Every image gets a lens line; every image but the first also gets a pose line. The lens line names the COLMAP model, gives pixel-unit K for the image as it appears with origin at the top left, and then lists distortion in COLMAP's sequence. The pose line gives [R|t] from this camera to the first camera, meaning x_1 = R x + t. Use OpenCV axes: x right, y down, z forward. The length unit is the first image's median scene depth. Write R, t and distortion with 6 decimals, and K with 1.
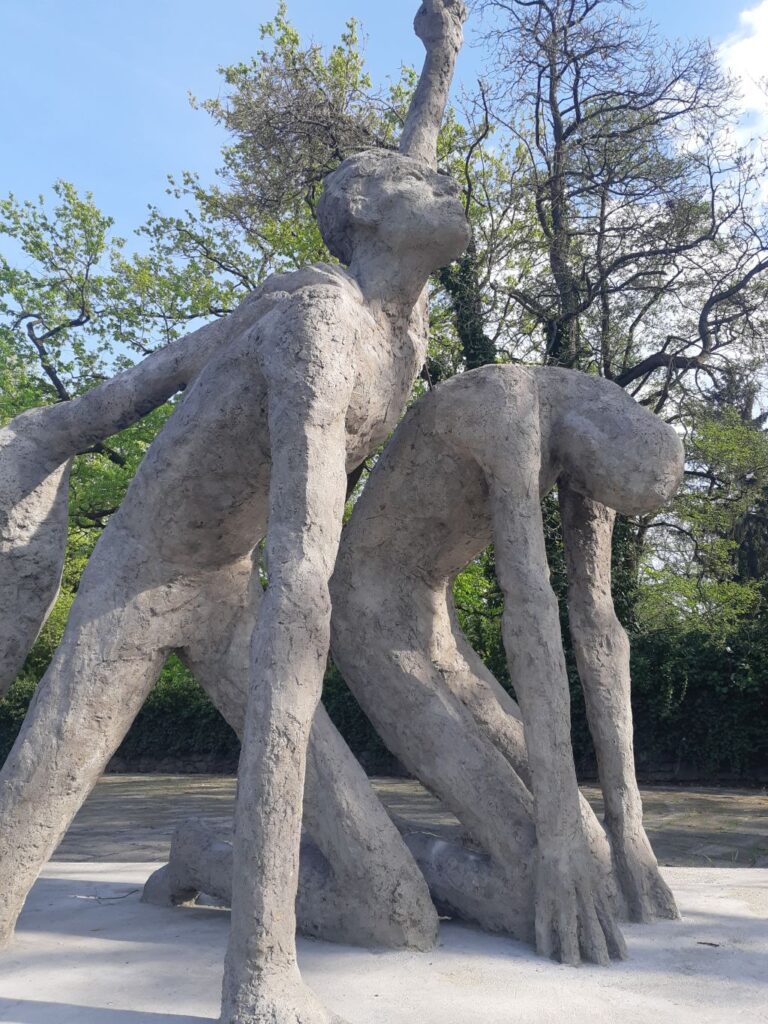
lens RADIAL K [[807.8, 0, 379.1], [0, 807.8, 519.0], [0, 0, 1]] dist [0.124867, -0.226473]
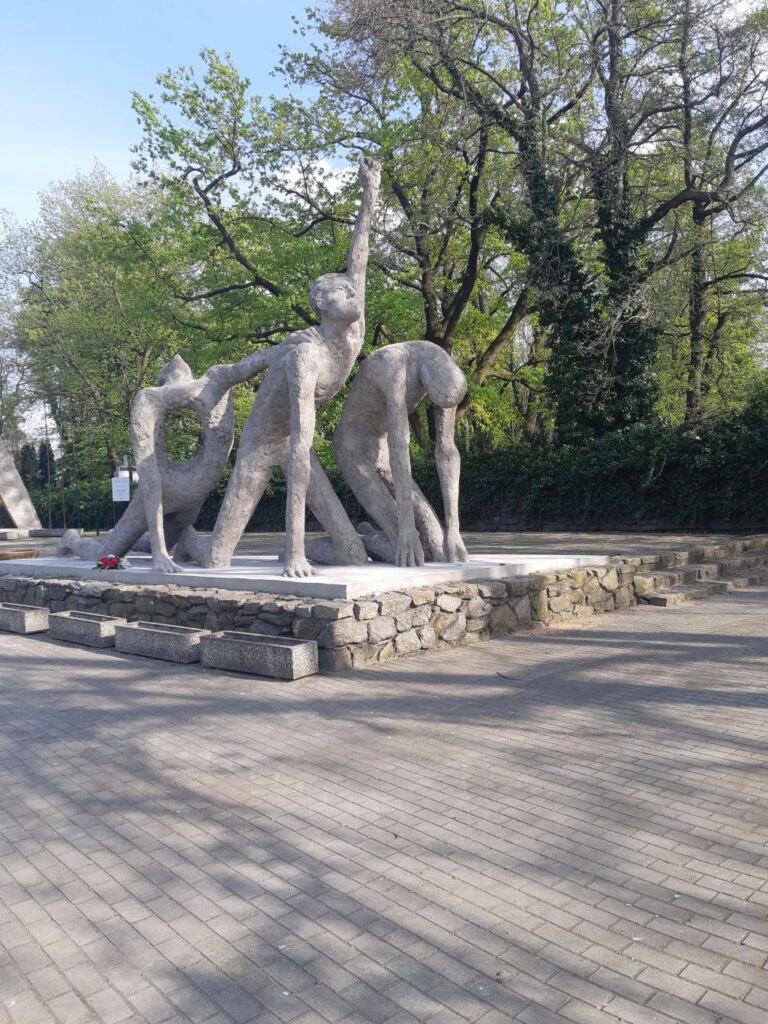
lens RADIAL K [[832.2, 0, 368.7], [0, 832.2, 526.4], [0, 0, 1]] dist [0.030219, -0.006463]
pose [[0.973157, -0.005464, -0.230078, 0.122963], [0.068467, 0.961327, 0.266765, -0.065145], [0.219723, -0.275357, 0.935896, -0.280259]]
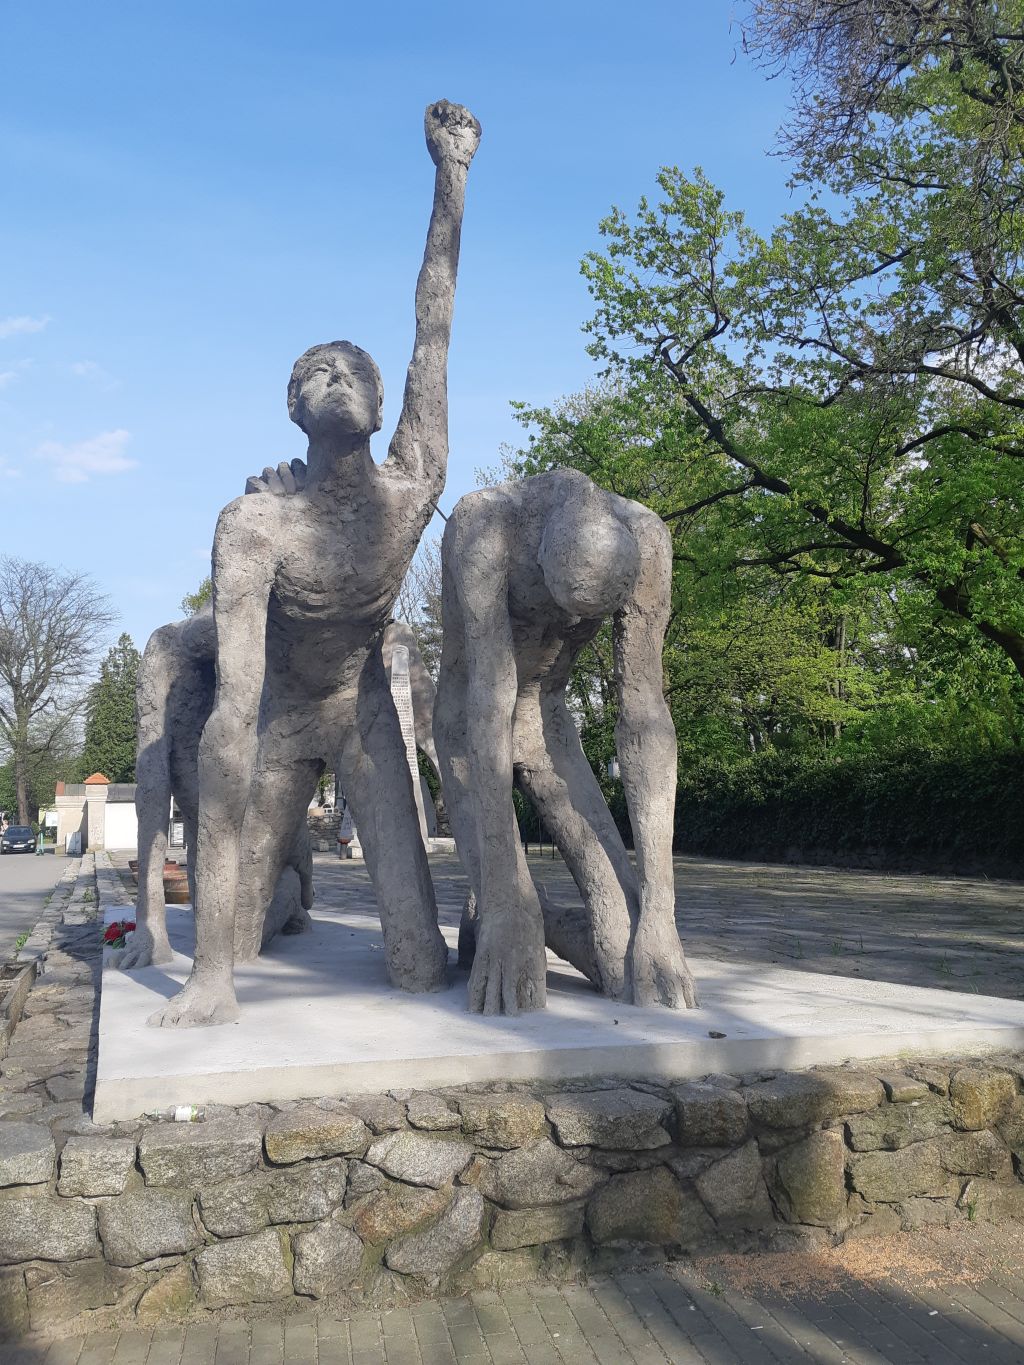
lens RADIAL K [[1076.8, 0, 505.4], [0, 1076.8, 691.9], [0, 0, 1]] dist [0.124867, -0.226473]
pose [[0.744599, -0.064859, -0.664354, 0.207508], [0.157856, 0.984147, 0.080843, -0.007442], [0.648578, -0.165067, 0.743034, -0.012807]]
